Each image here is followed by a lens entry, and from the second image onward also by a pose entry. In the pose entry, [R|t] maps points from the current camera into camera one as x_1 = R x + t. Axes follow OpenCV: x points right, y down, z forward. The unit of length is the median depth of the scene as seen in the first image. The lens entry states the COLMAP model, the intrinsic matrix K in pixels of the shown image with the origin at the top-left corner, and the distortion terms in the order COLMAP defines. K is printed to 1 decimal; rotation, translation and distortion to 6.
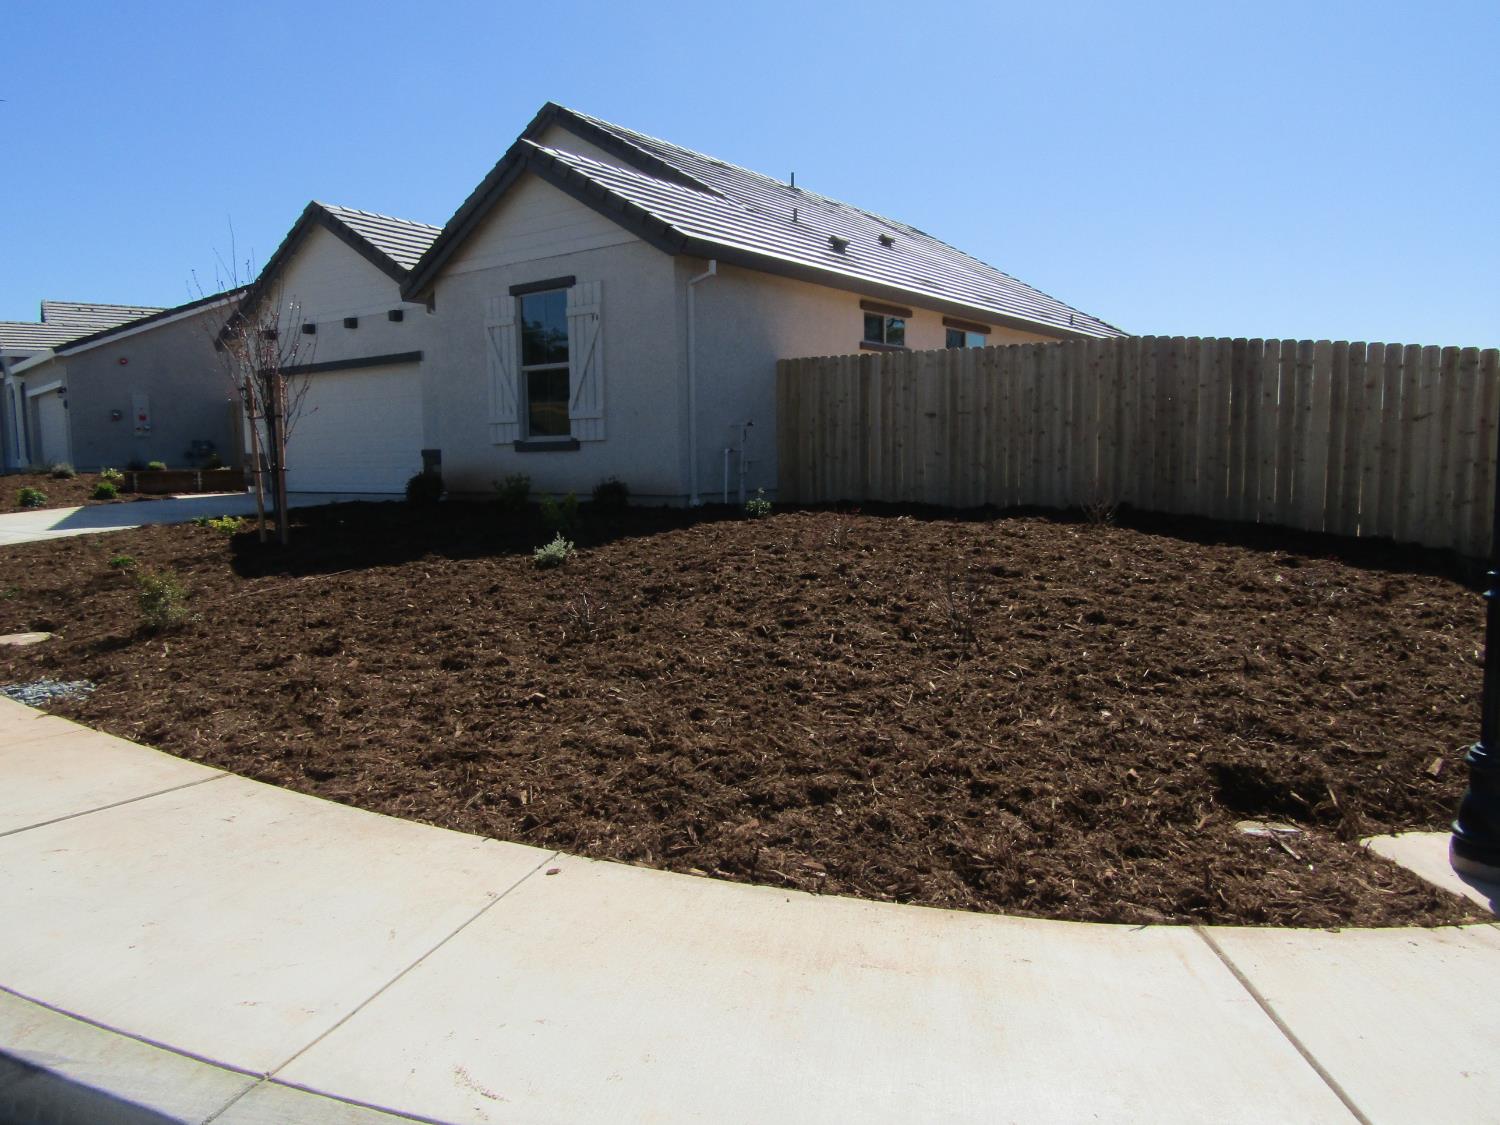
lens RADIAL K [[1067.5, 0, 746.6], [0, 1067.5, 559.9], [0, 0, 1]] dist [-0.011227, 0.005110]
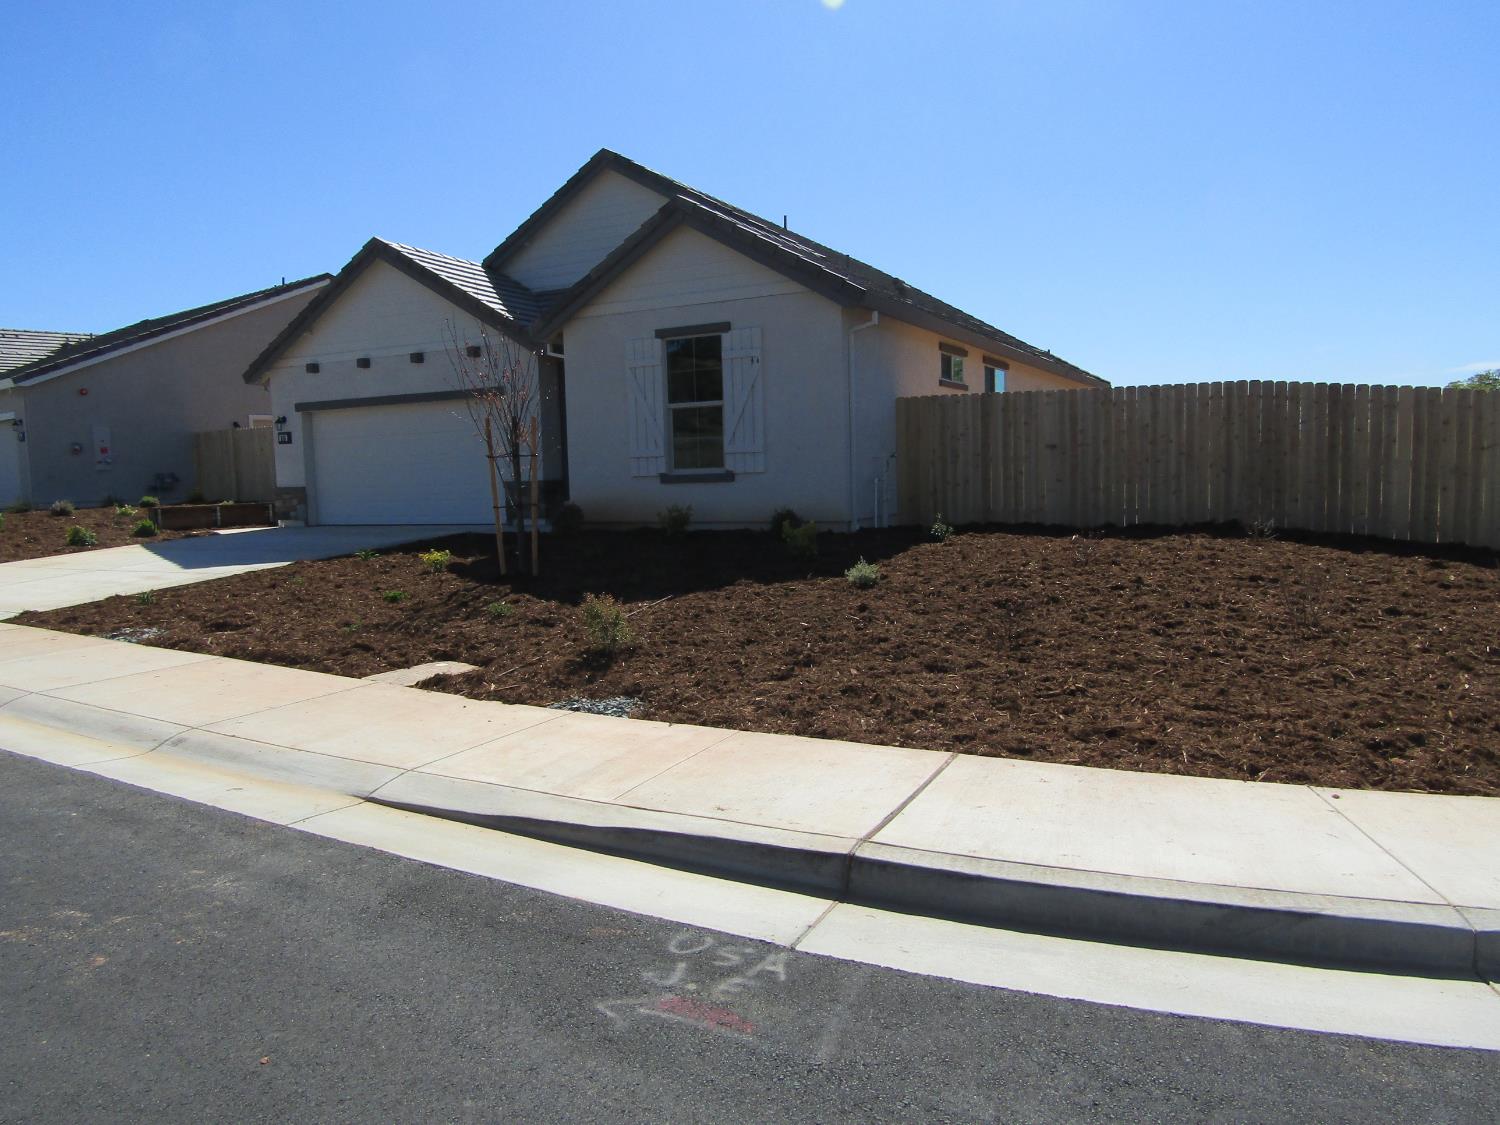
lens RADIAL K [[1067.5, 0, 748.7], [0, 1067.5, 559.9], [0, 0, 1]] dist [-0.011227, 0.005110]
pose [[0.986330, -0.026729, 0.162598, -0.332838], [0.029828, 0.999416, -0.016646, -0.004732], [-0.162058, 0.021268, 0.986552, -0.073435]]
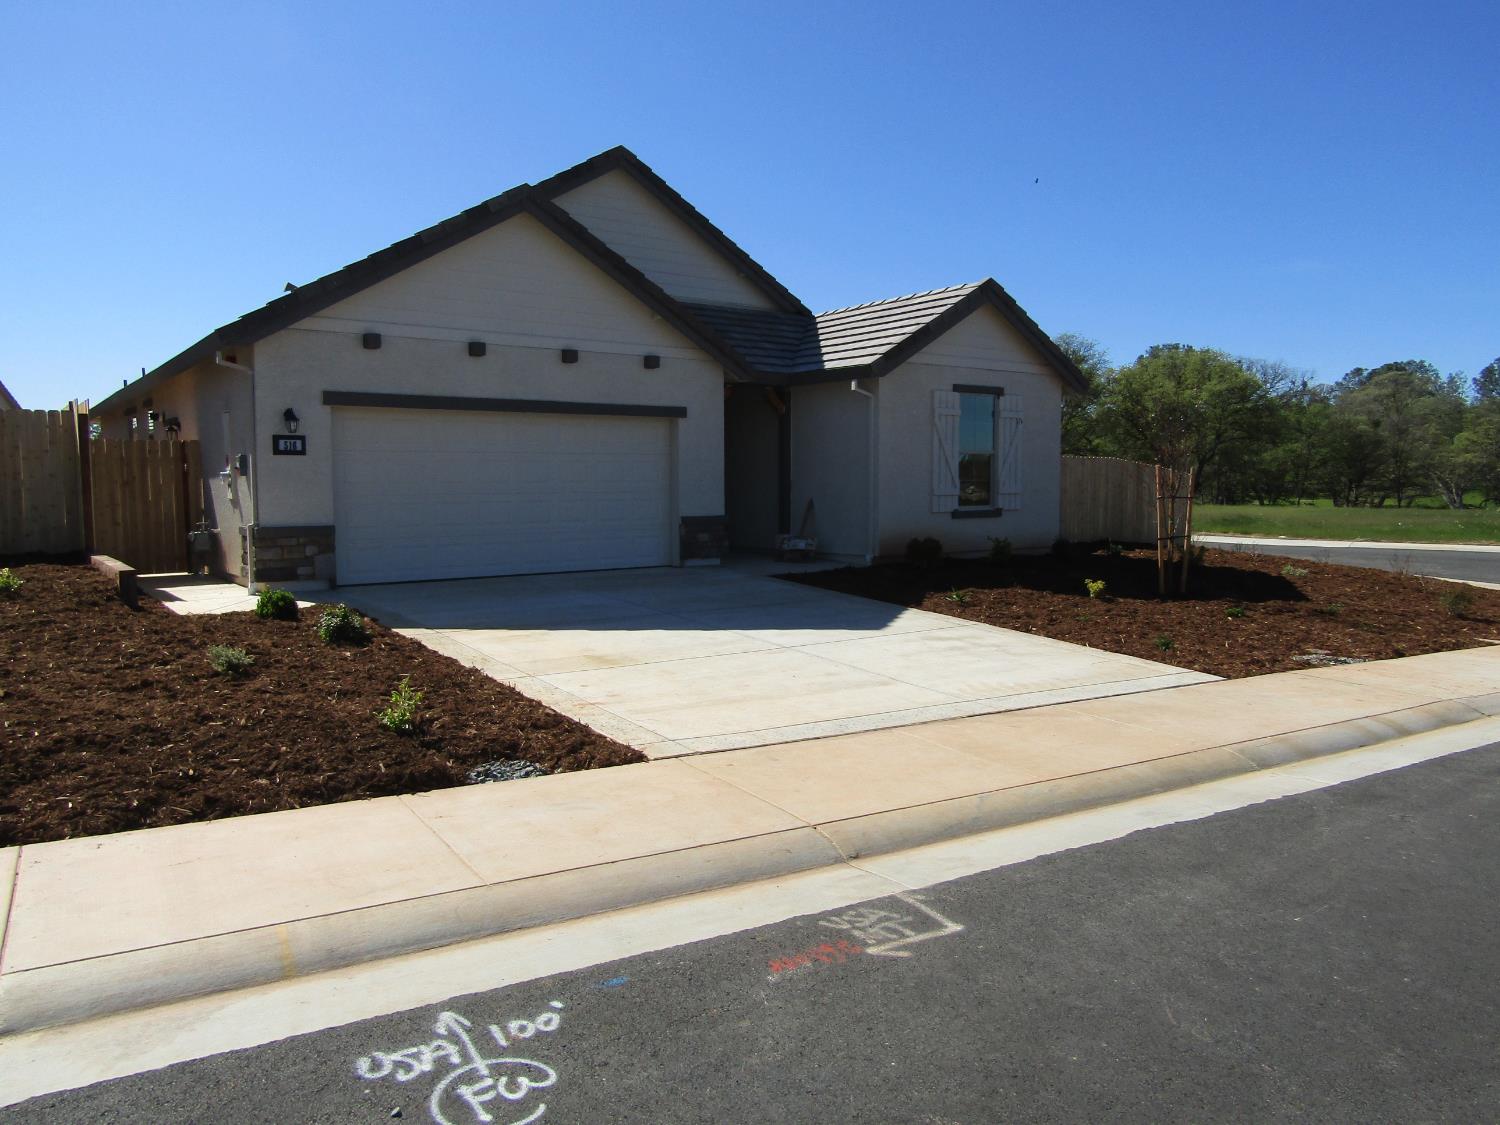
lens RADIAL K [[1067.5, 0, 755.6], [0, 1067.5, 563.2], [0, 0, 1]] dist [-0.011227, 0.005110]
pose [[0.270647, -0.055359, 0.961086, -1.583660], [0.095497, 0.994965, 0.030418, -0.118968], [-0.957930, 0.083548, 0.274571, 0.965776]]
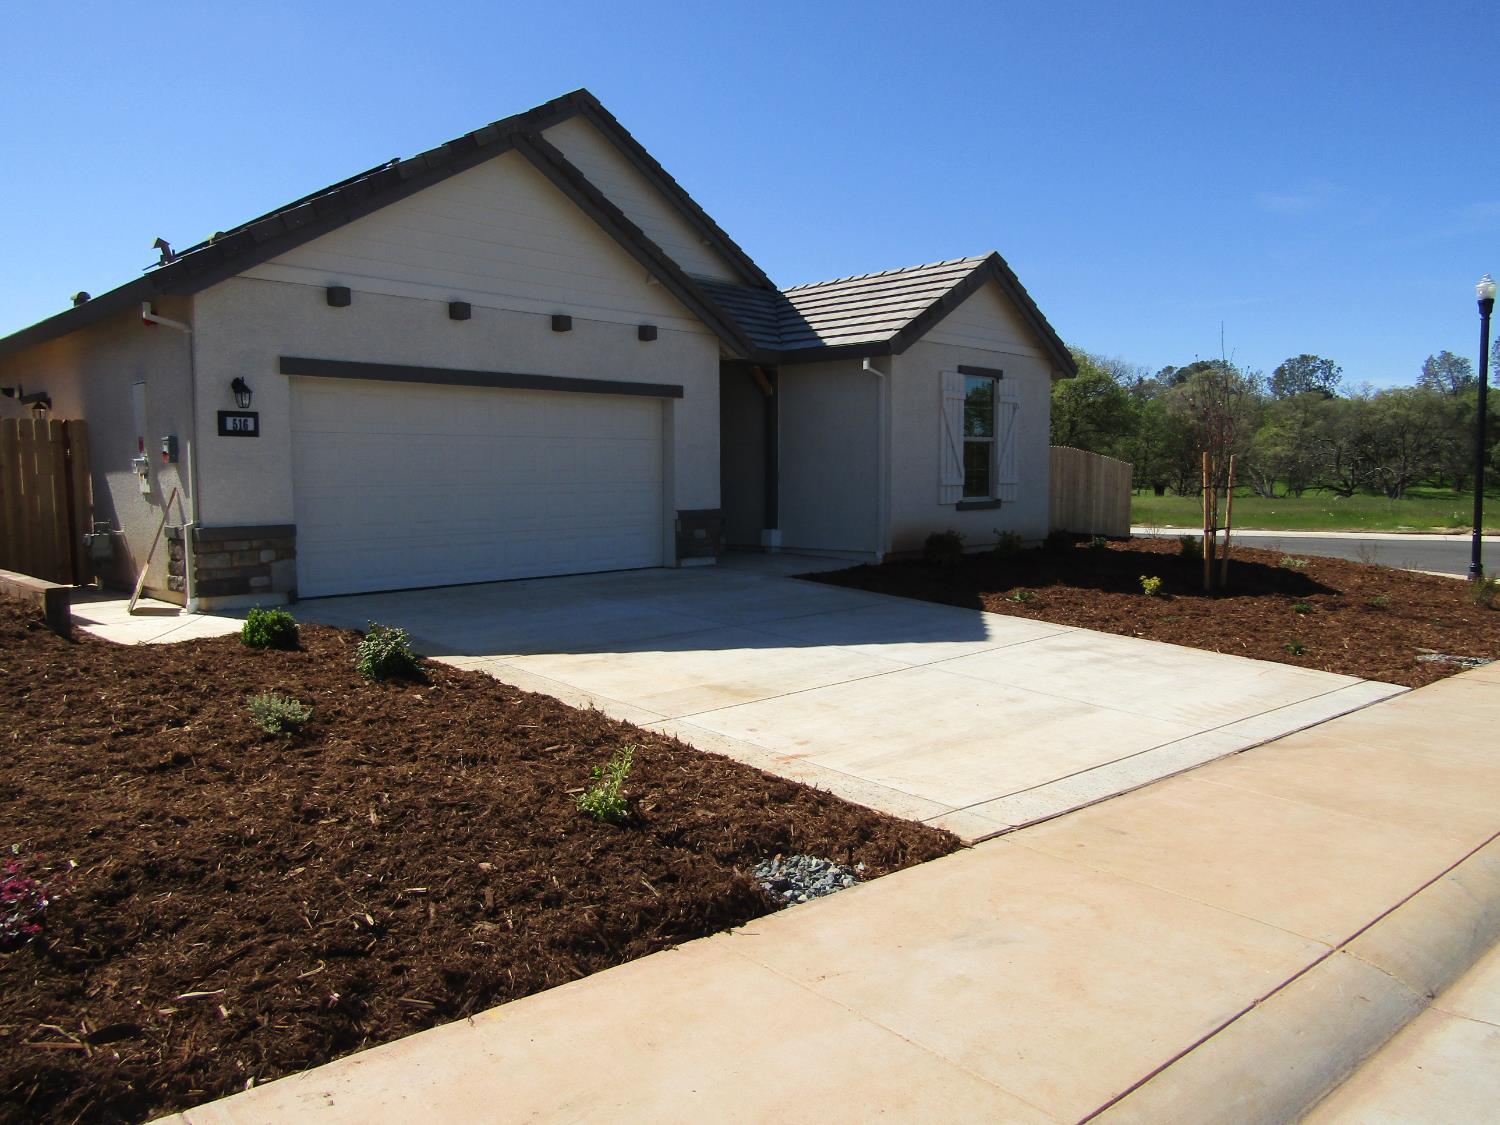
lens RADIAL K [[1067.5, 0, 757.7], [0, 1067.5, 562.1], [0, 0, 1]] dist [-0.011227, 0.005110]
pose [[0.115843, -0.063671, 0.991225, -1.486834], [0.102967, 0.993336, 0.051773, -0.138921], [-0.987916, 0.096066, 0.121627, 1.175044]]
